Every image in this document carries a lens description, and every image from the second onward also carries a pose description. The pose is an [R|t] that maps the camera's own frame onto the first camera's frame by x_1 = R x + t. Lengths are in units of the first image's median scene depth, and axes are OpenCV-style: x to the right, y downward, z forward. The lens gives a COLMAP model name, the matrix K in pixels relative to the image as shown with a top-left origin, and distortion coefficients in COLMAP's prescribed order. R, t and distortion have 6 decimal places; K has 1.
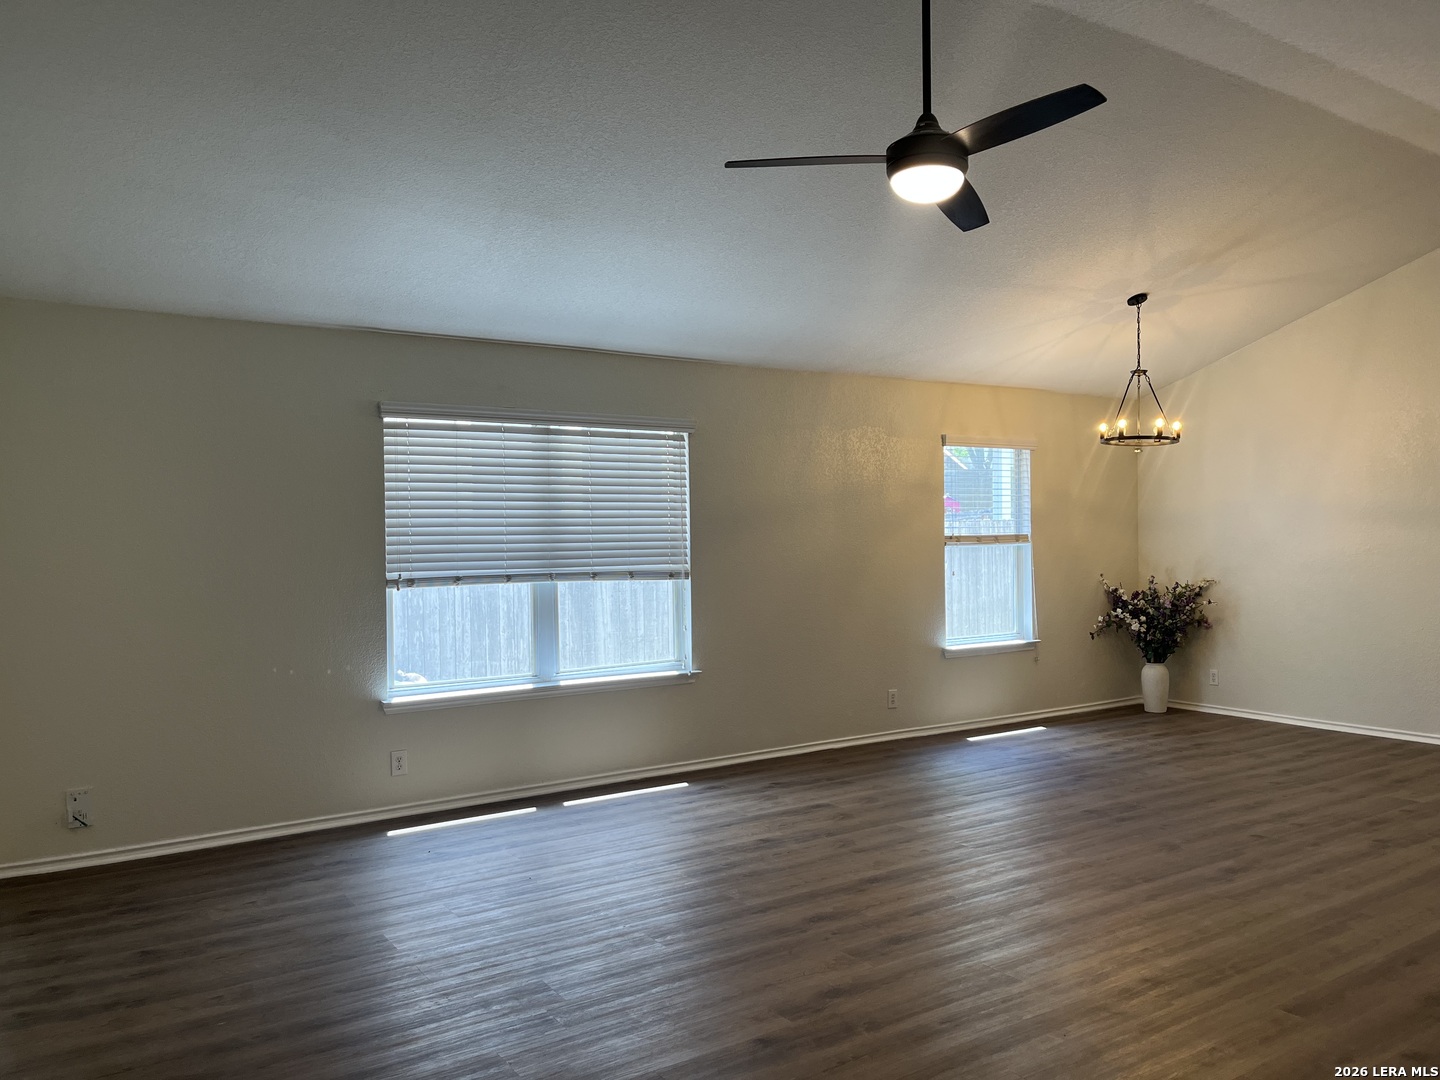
lens RADIAL K [[1081.2, 0, 726.6], [0, 1081.2, 549.7], [0, 0, 1]] dist [0.070613, -0.096590]
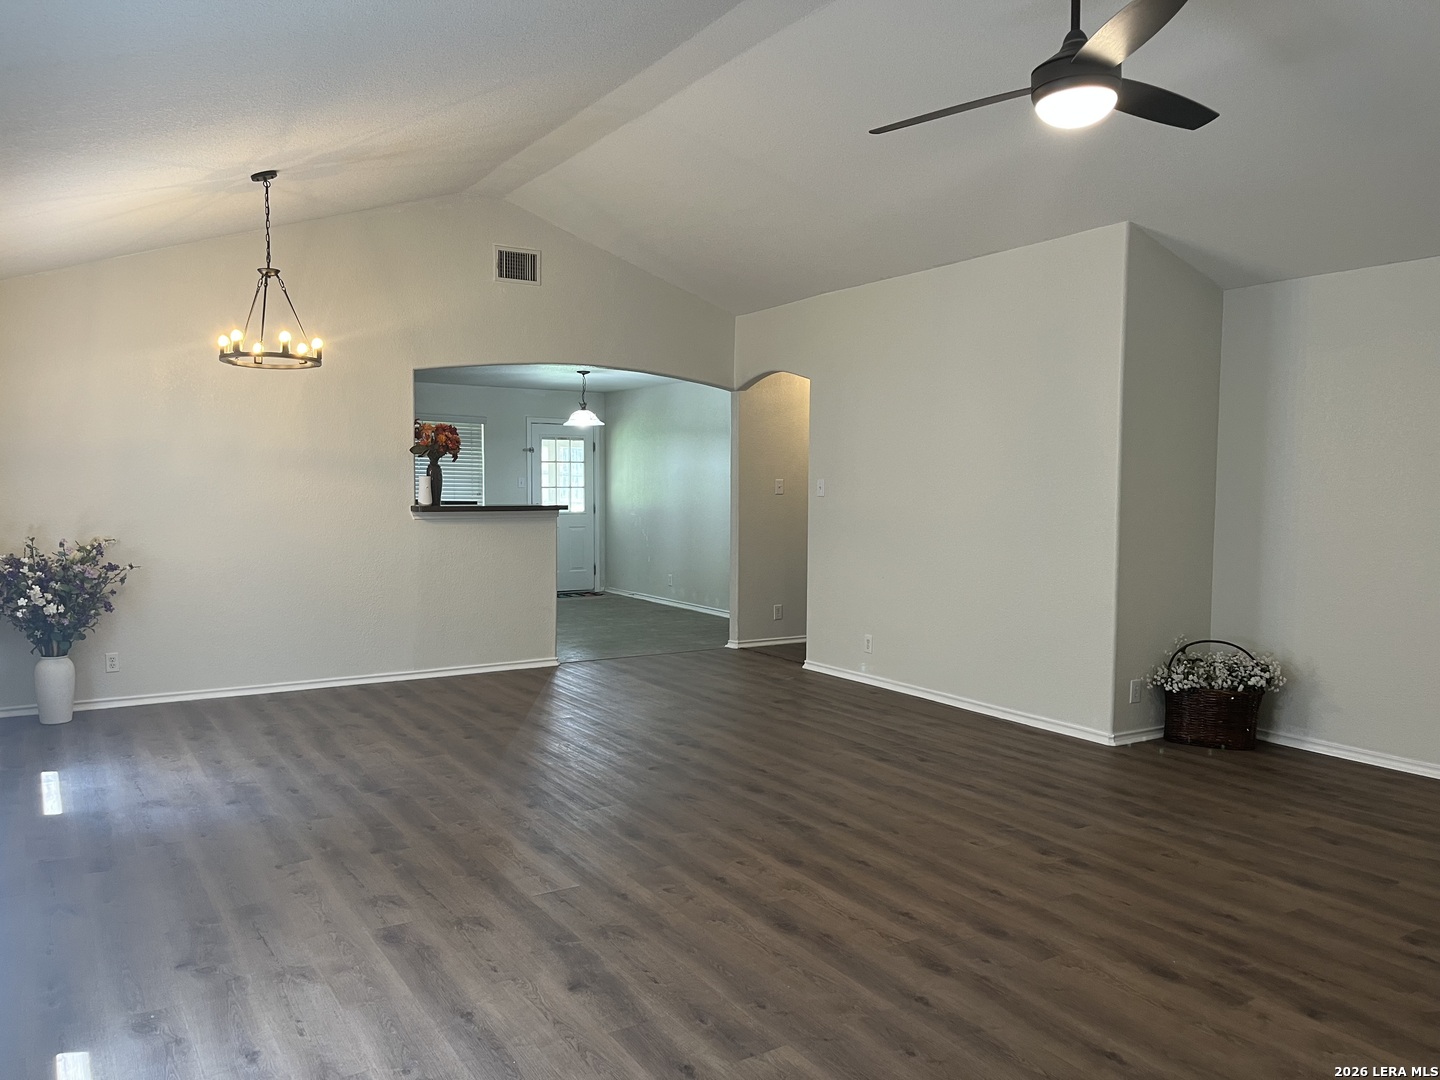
lens RADIAL K [[1081.2, 0, 726.6], [0, 1081.2, 549.7], [0, 0, 1]] dist [0.070613, -0.096590]
pose [[0.017700, -0.048822, 0.998651, -0.464742], [0.004125, 0.998802, 0.048756, -0.001177], [-0.999835, 0.003257, 0.017880, 0.761901]]
